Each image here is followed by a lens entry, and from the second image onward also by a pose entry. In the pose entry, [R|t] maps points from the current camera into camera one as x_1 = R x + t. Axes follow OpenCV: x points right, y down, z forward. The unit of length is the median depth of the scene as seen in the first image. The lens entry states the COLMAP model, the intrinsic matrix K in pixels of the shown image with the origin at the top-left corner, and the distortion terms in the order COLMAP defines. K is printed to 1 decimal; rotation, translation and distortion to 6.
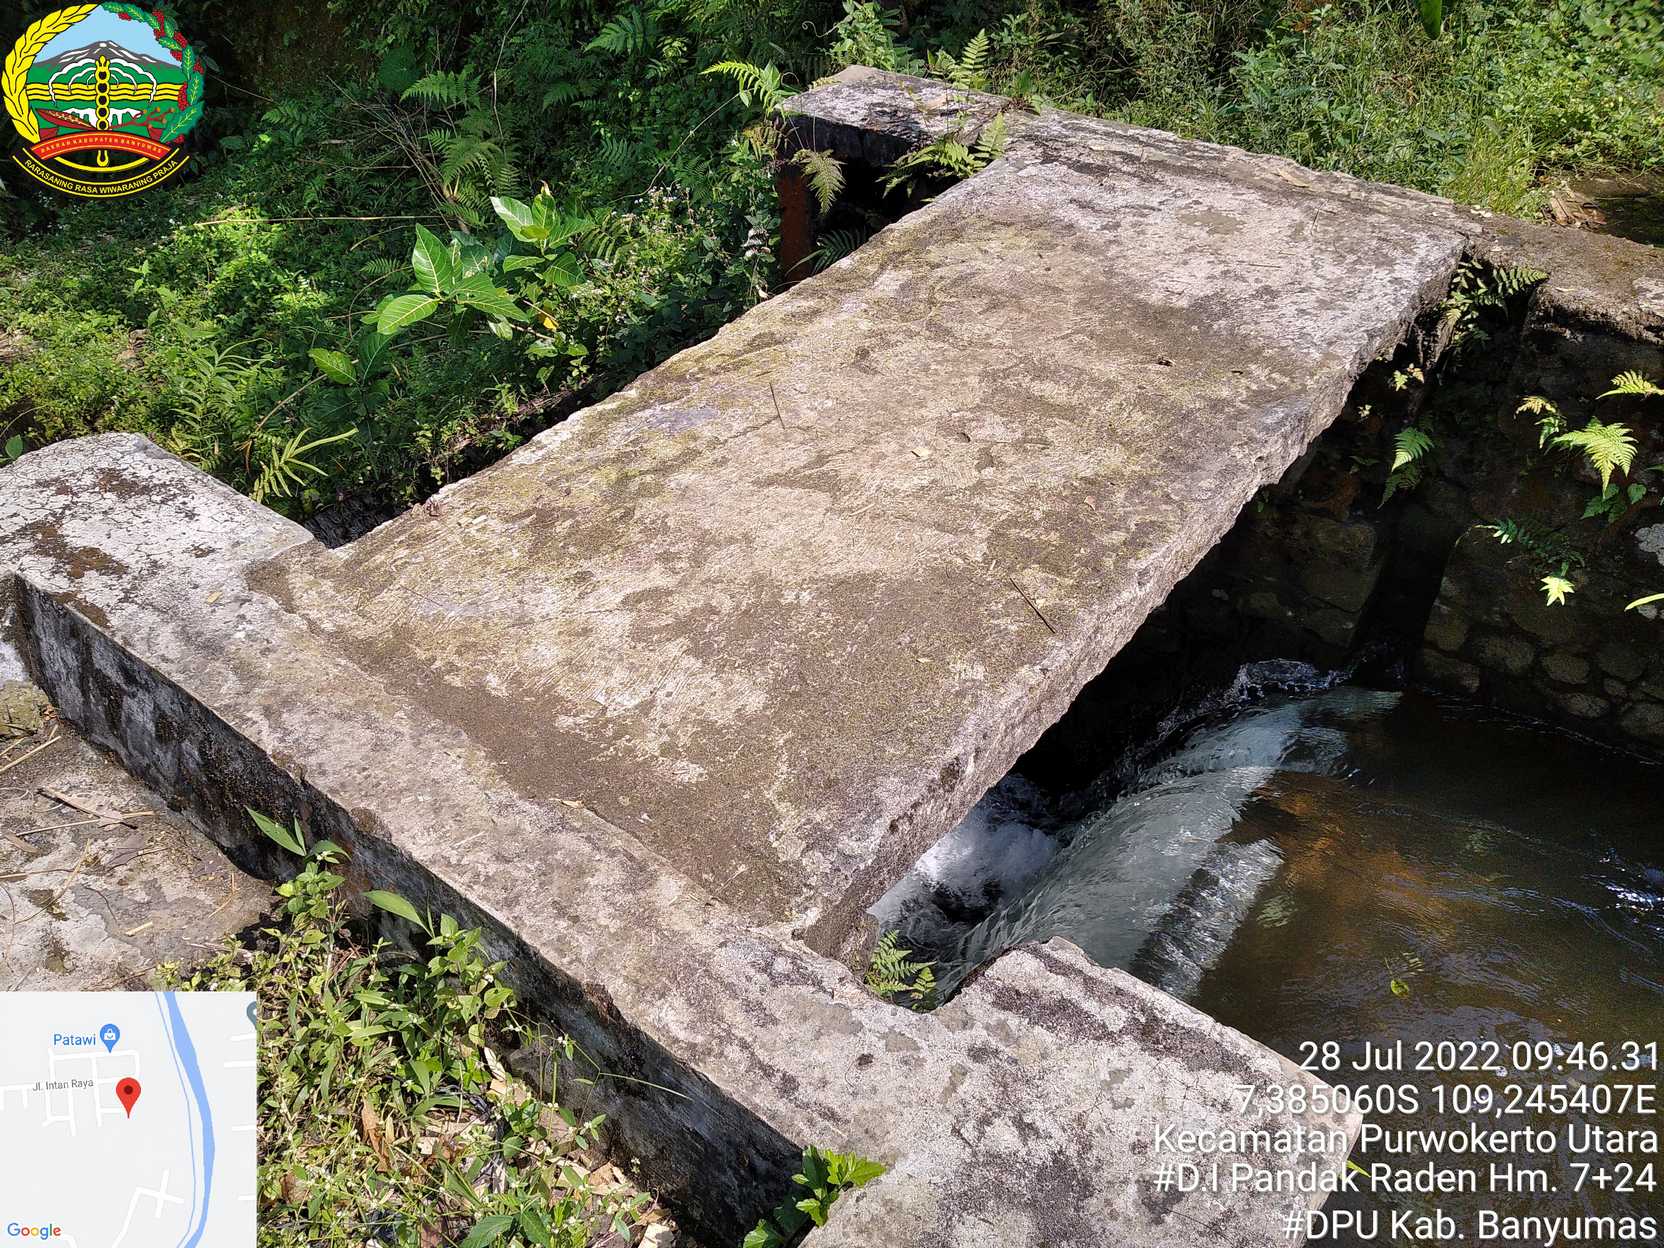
lens RADIAL K [[1392.3, 0, 832.0], [0, 1392.3, 624.0], [0, 0, 1]] dist [0.021244, -0.079689]
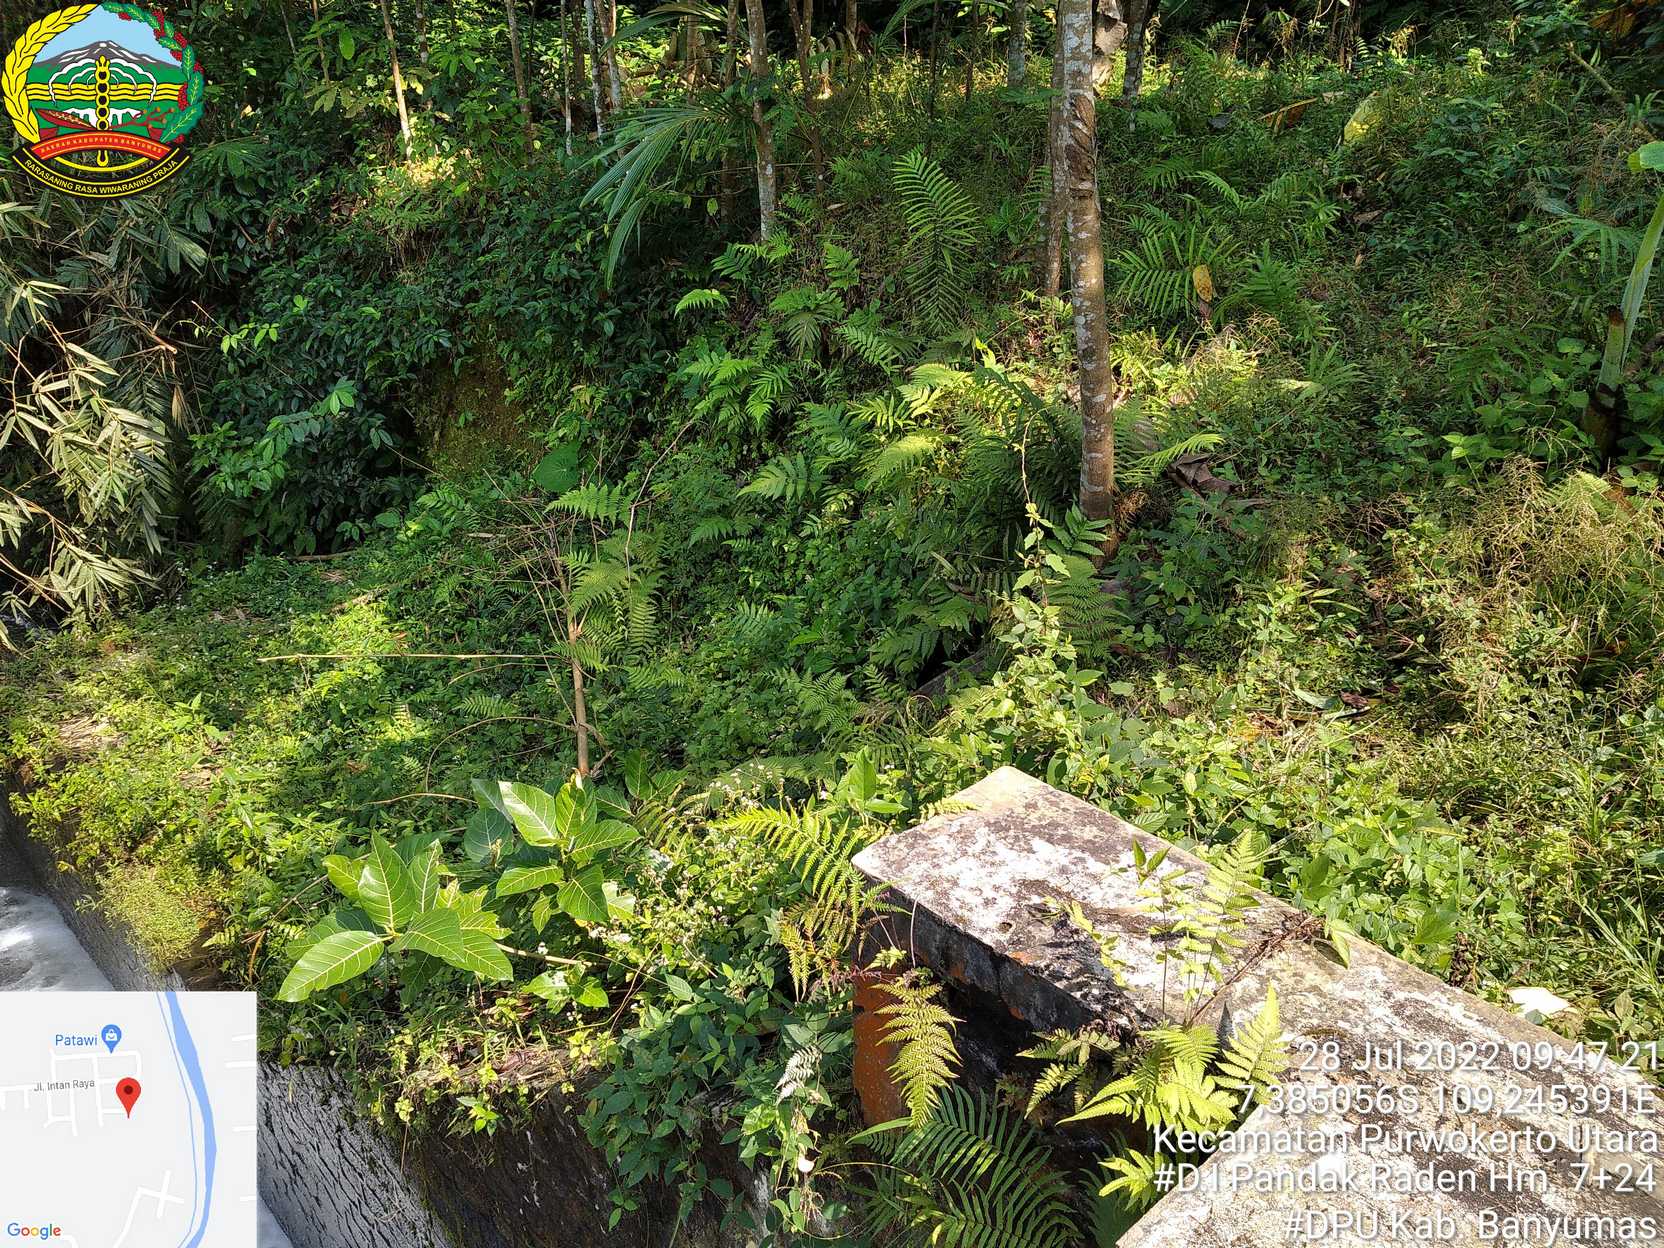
lens RADIAL K [[1388.6, 0, 838.0], [0, 1388.6, 622.8], [0, 0, 1]] dist [0.086478, -0.257985]
pose [[0.986277, 0.085319, -0.141342, 0.035376], [-0.114665, 0.969939, -0.214641, -0.491965], [0.118781, 0.227903, 0.966412, 0.620109]]
